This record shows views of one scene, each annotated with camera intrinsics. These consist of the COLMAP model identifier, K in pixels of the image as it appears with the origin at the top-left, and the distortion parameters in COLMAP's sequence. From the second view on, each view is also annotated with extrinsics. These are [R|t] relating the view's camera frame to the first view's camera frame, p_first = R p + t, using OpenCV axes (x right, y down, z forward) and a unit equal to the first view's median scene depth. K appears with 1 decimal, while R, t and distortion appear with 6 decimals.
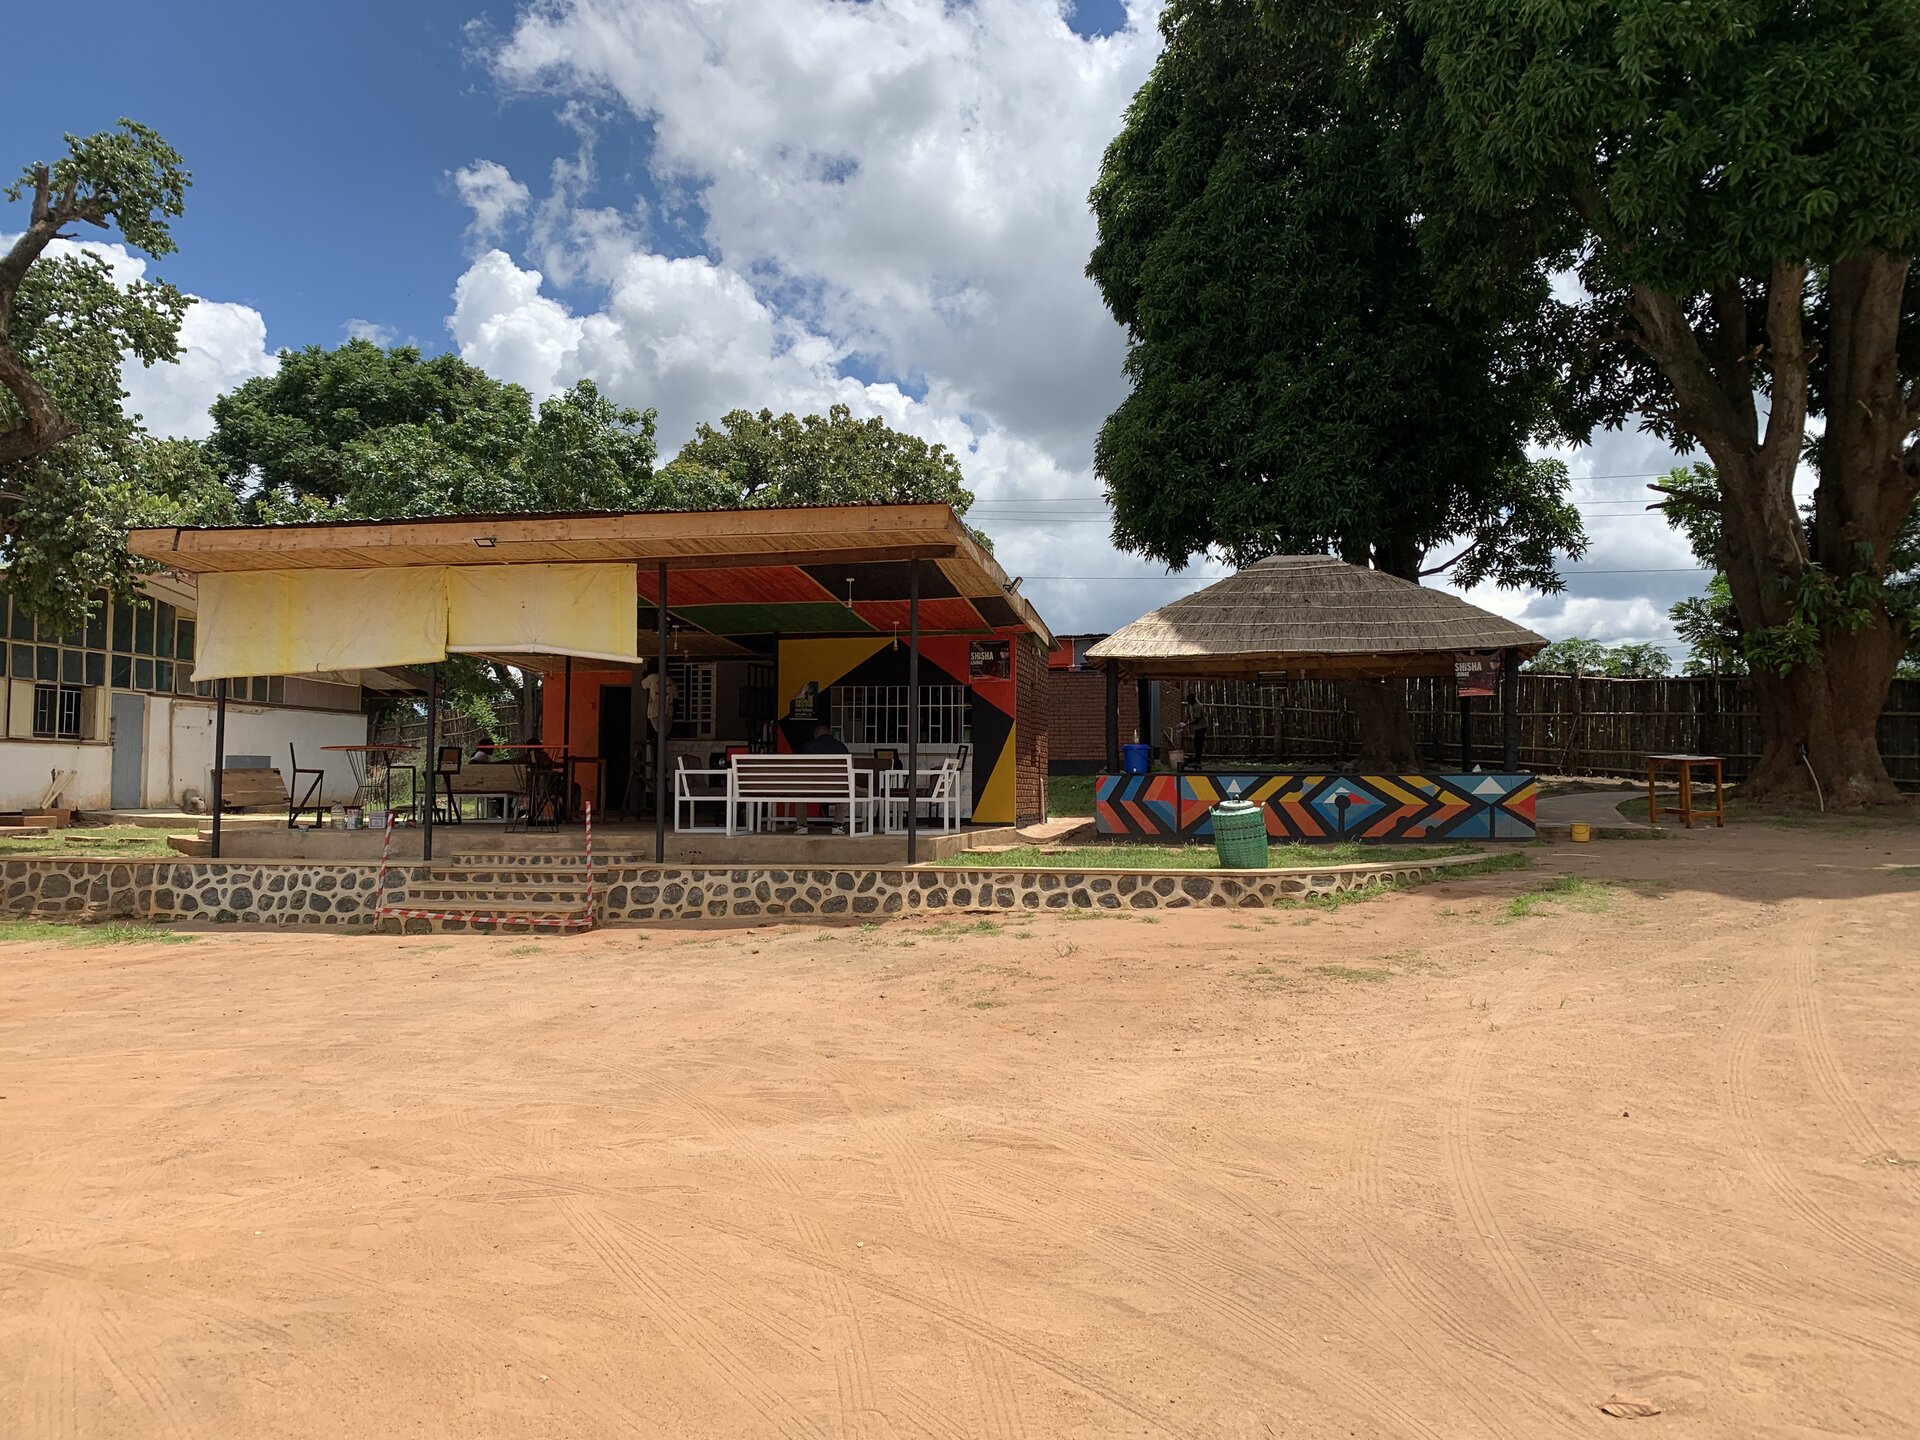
lens RADIAL K [[1459.5, 0, 960.0], [0, 1459.5, 720.0], [0, 0, 1]] dist [-0.000169, -0.000098]
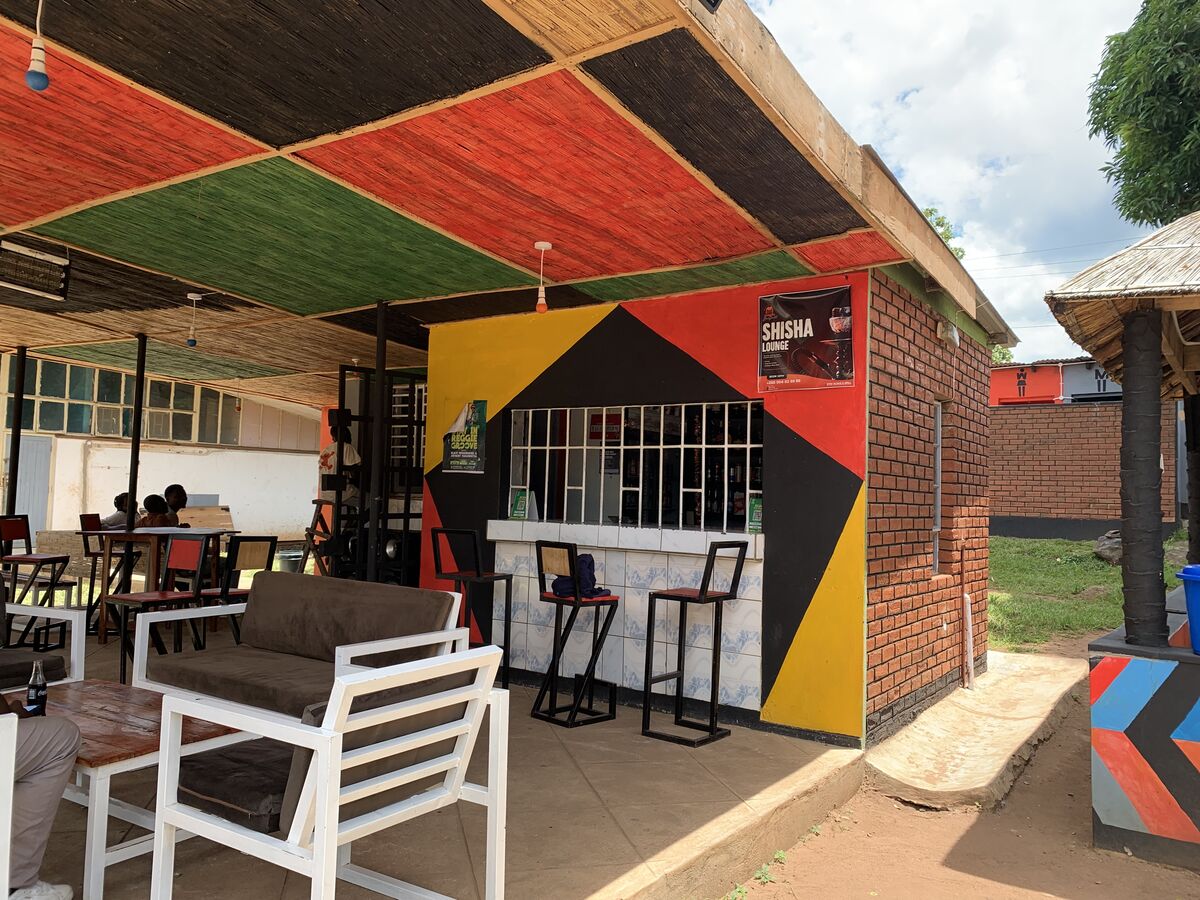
lens RADIAL K [[923.4, 0, 600.0], [0, 923.4, 450.0], [0, 0, 1]] dist [0.071961, 0.000370]
pose [[0.923884, 0.002441, -0.382664, 0.068596], [-0.005774, 0.999955, -0.007562, -0.006397], [0.382628, 0.009196, 0.923857, 0.730843]]
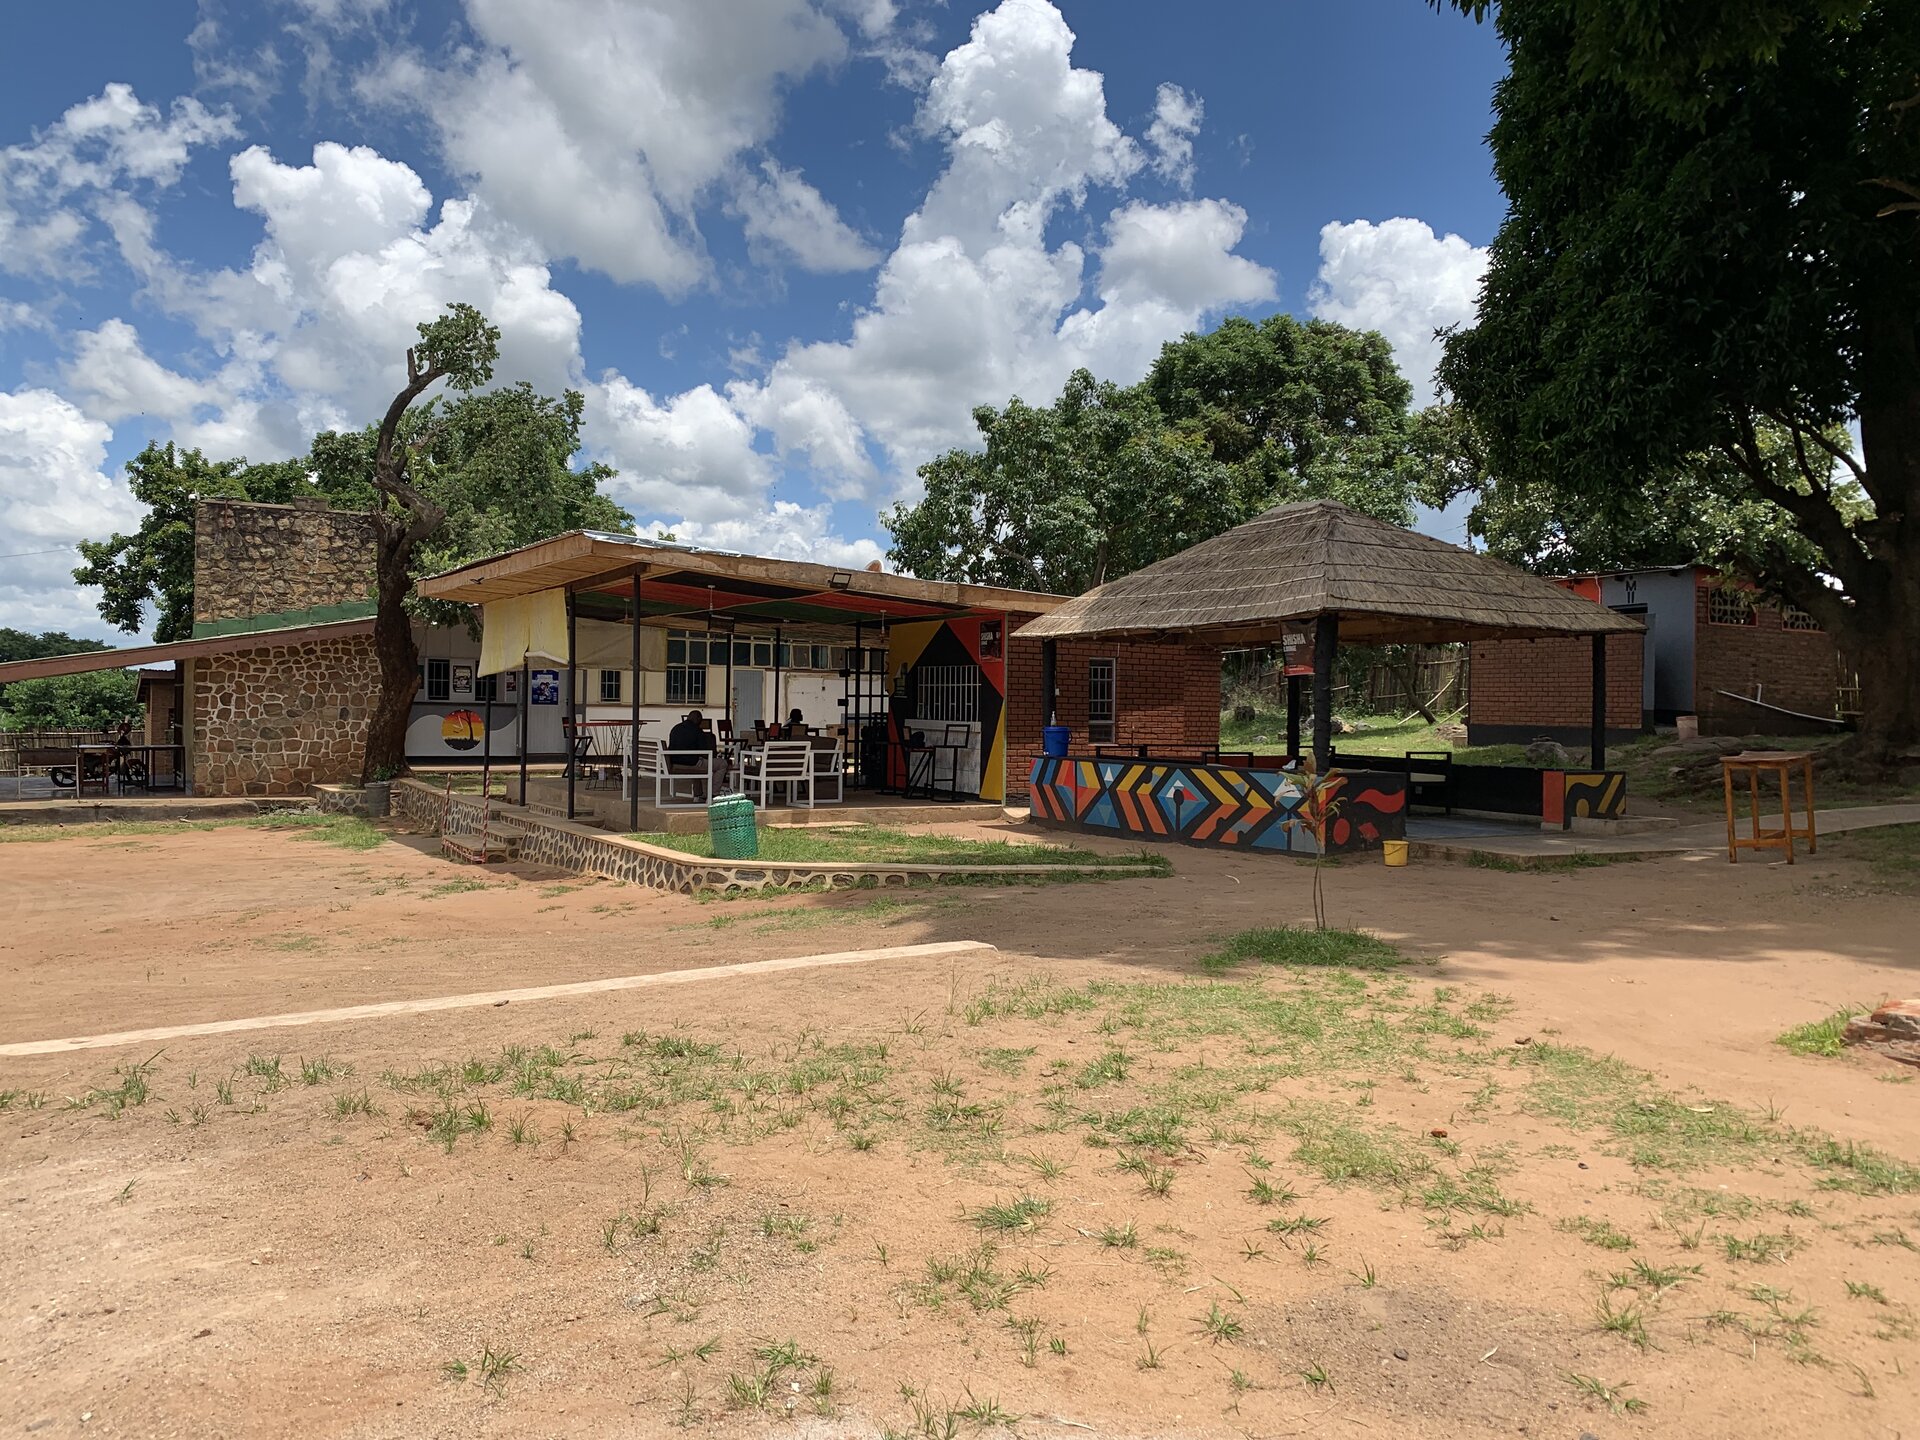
lens RADIAL K [[1477.4, 0, 960.0], [0, 1477.4, 720.0], [0, 0, 1]] dist [0.071961, 0.000370]
pose [[0.685189, 0.012626, -0.728256, 0.761968], [0.020200, 0.999136, 0.036328, -0.023590], [0.728085, -0.039602, 0.684342, 0.273106]]
